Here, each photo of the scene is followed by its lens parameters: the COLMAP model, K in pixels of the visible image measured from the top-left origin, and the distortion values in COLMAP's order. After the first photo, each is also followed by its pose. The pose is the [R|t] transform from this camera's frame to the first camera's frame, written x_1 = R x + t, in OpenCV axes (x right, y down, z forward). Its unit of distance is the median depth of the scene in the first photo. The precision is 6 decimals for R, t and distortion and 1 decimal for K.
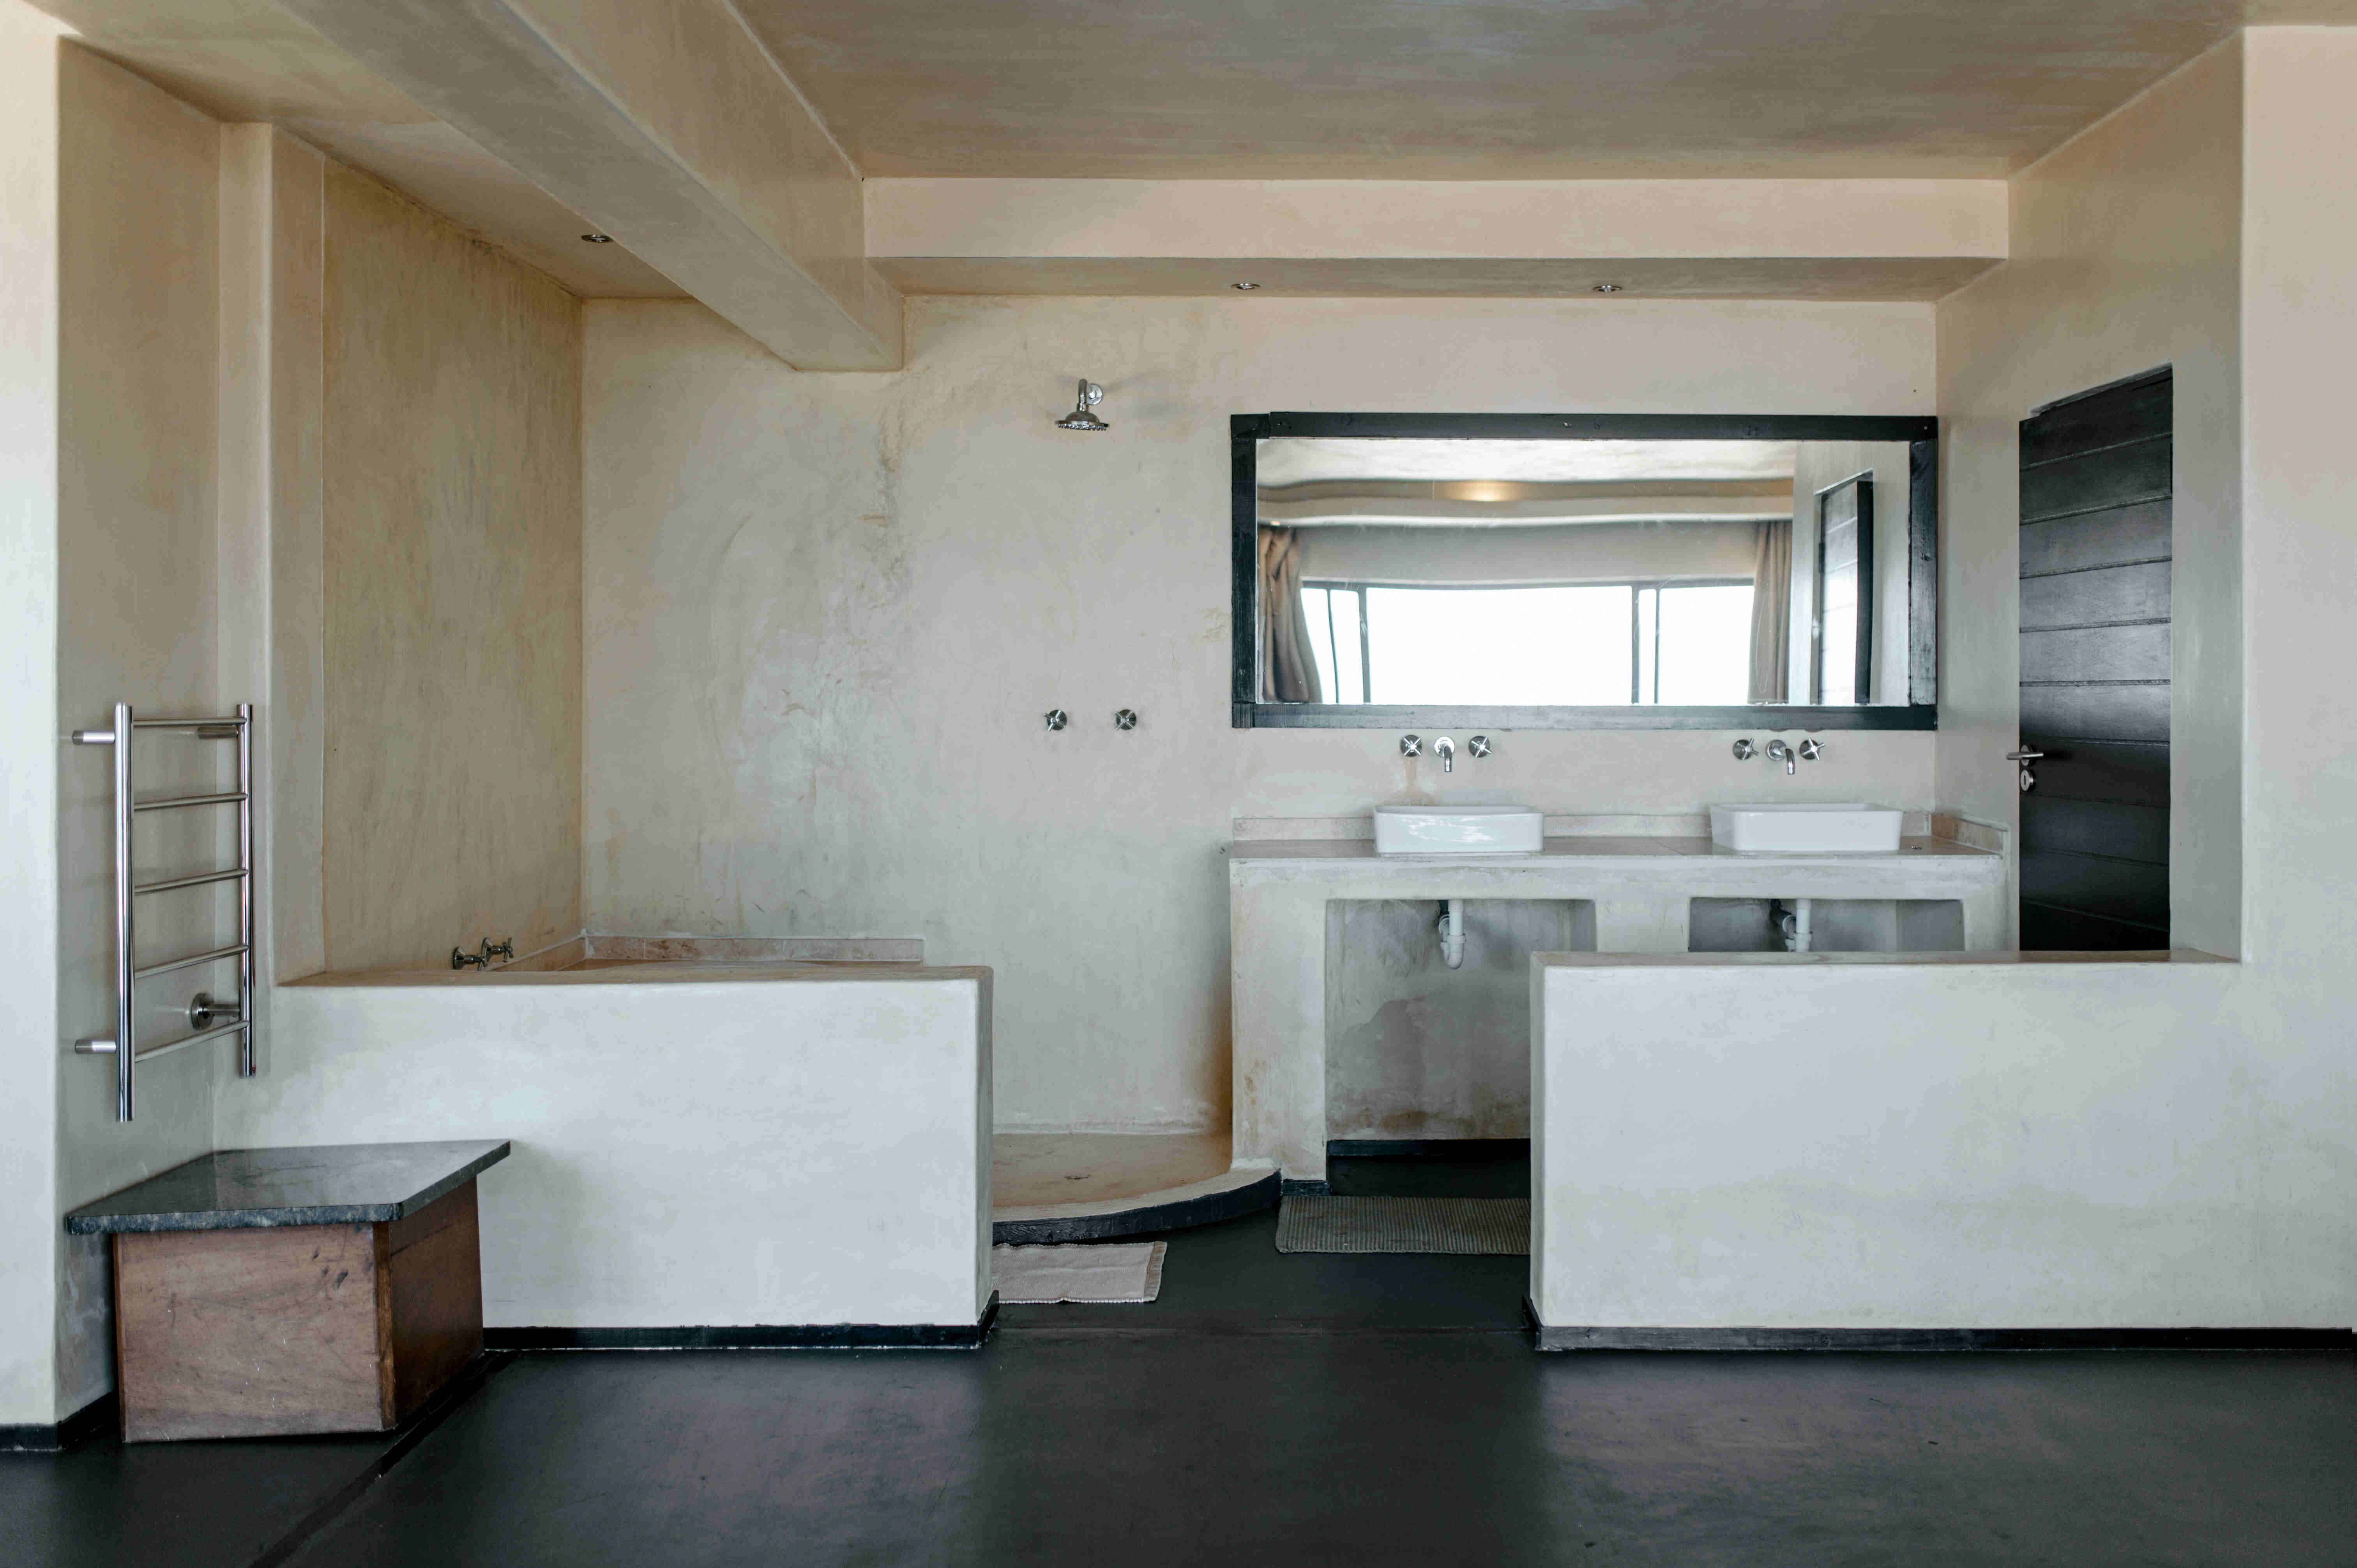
lens RADIAL K [[2366.5, 0, 1178.5], [0, 2366.5, 780.1], [0, 0, 1]] dist [-0.004732, 0.000000]
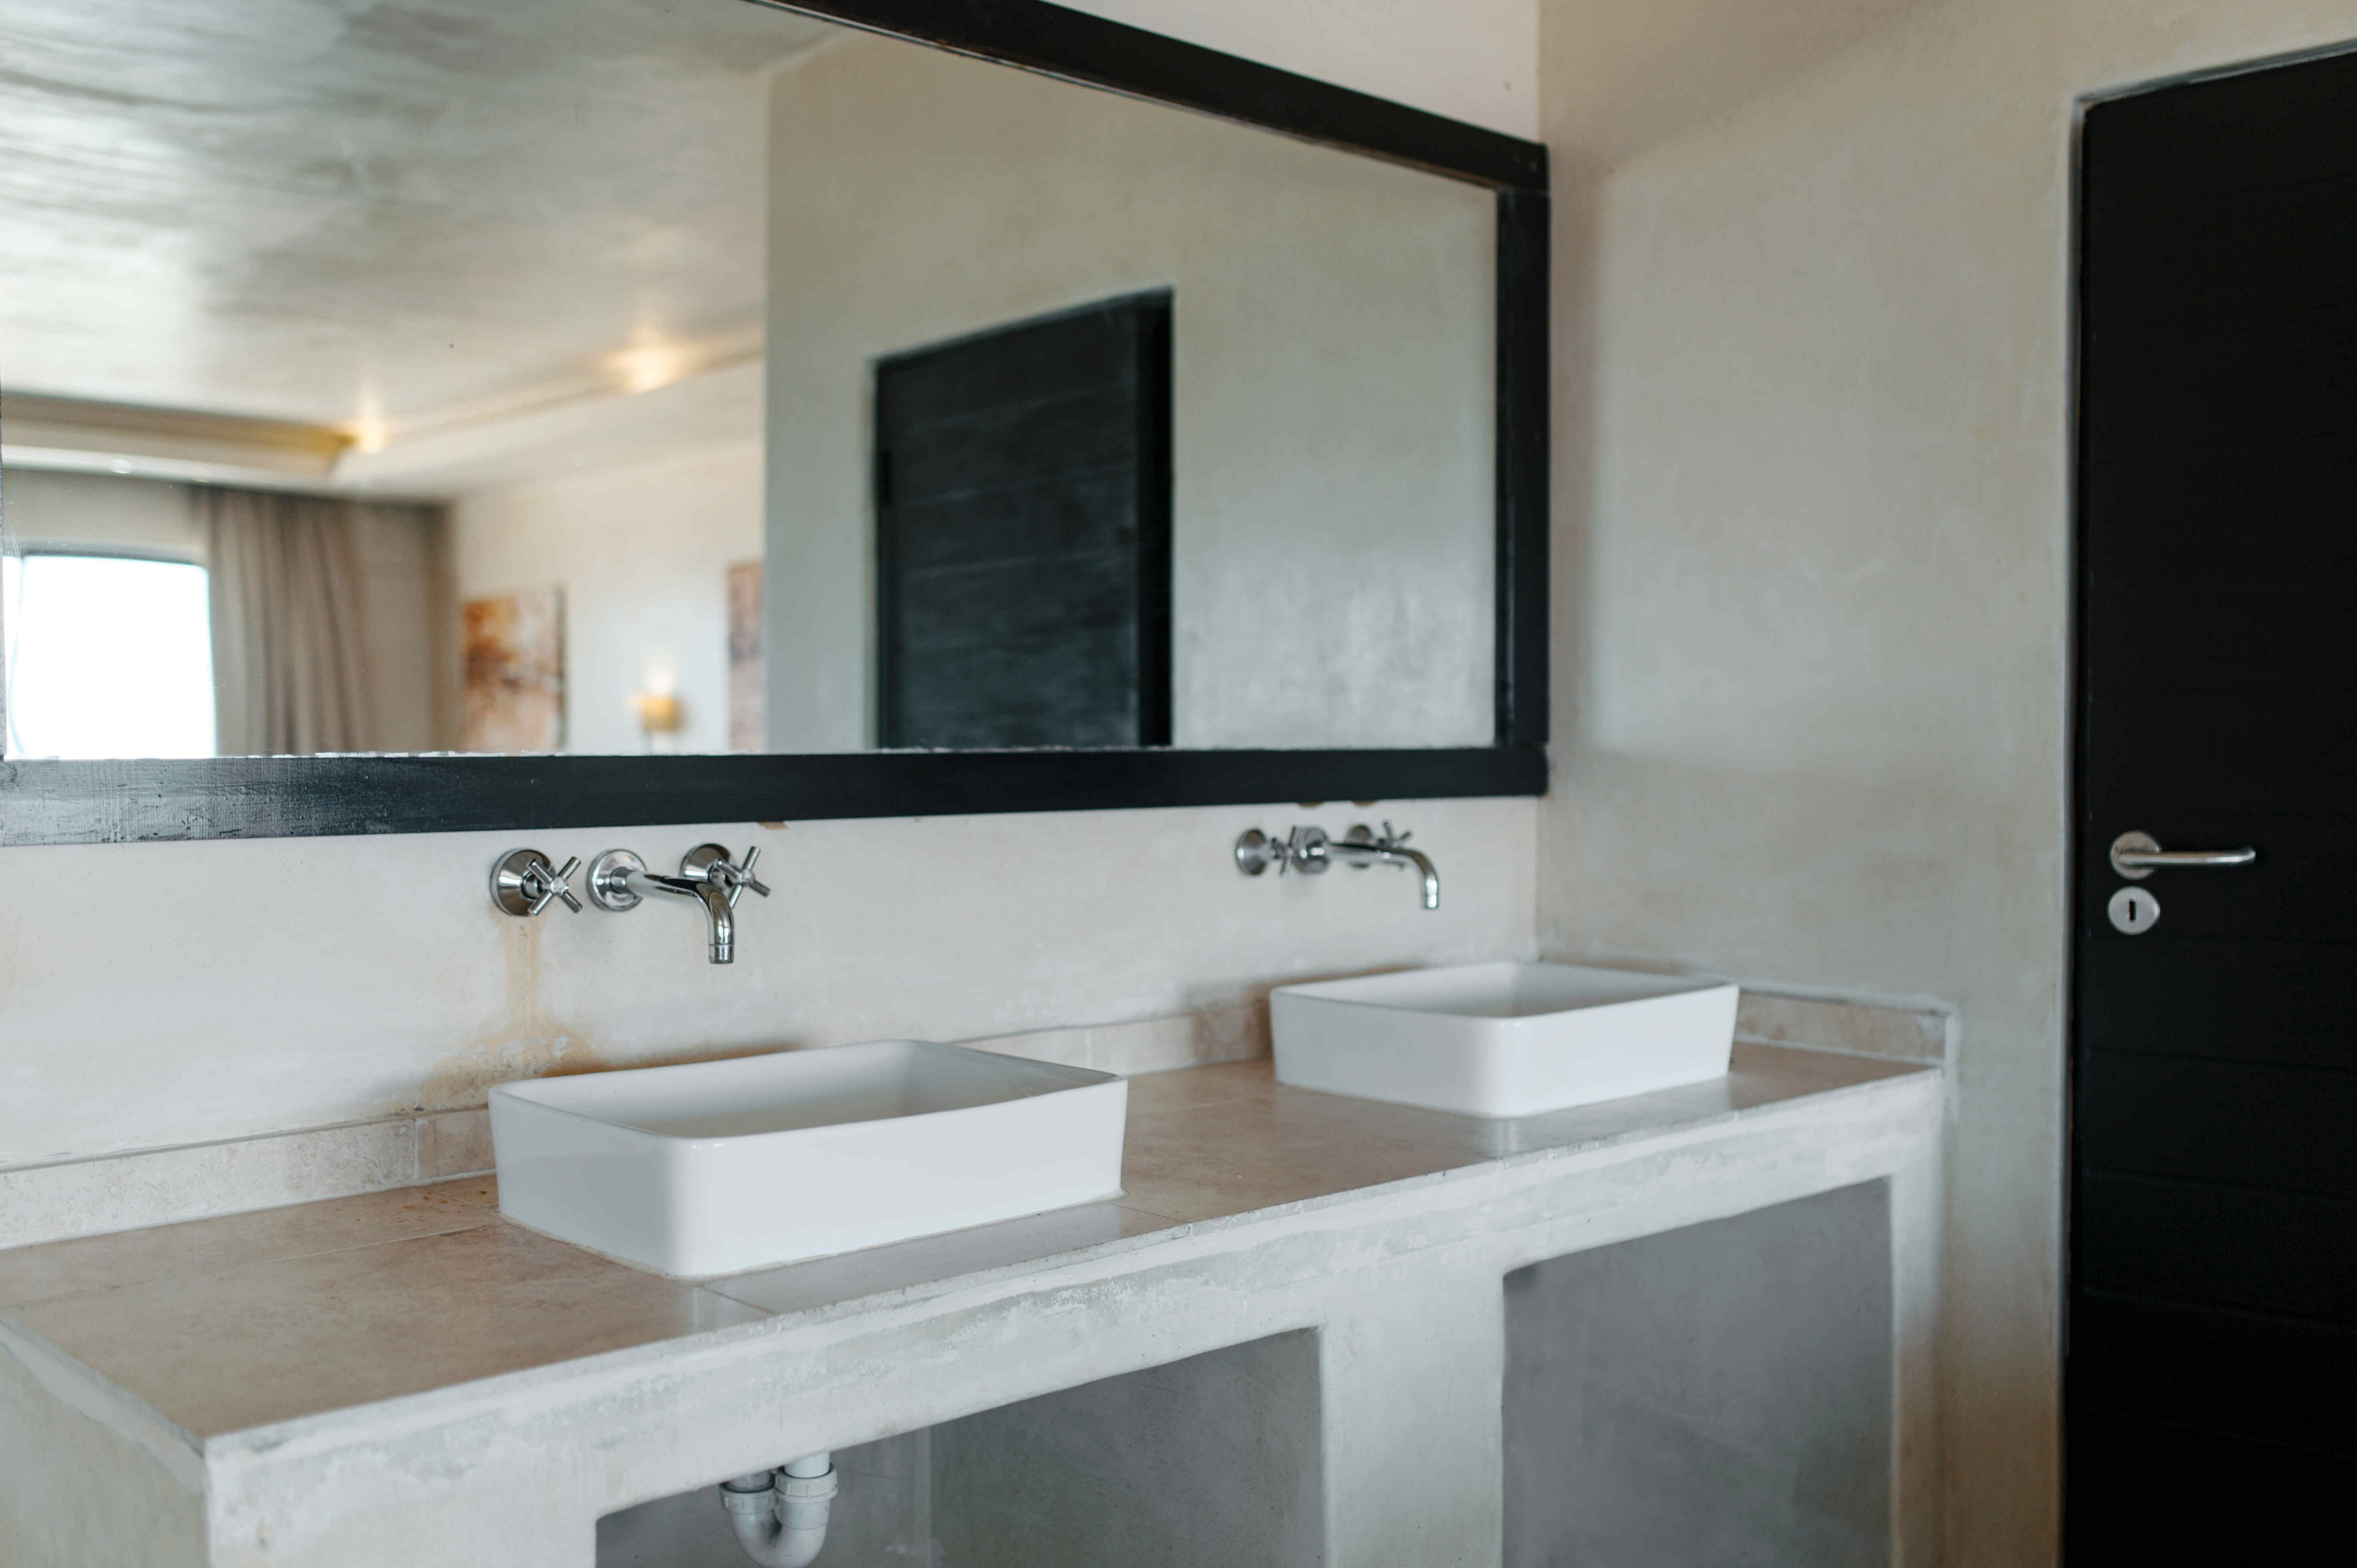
lens RADIAL K [[2270.9, 0, 1181.1], [0, 2270.9, 775.6], [0, 0, 1]] dist [-0.009314, 0.000000]
pose [[0.684540, -0.016068, 0.728798, -0.072037], [0.032626, 0.999431, -0.008611, -0.025458], [-0.728245, 0.029672, 0.684674, 0.787781]]
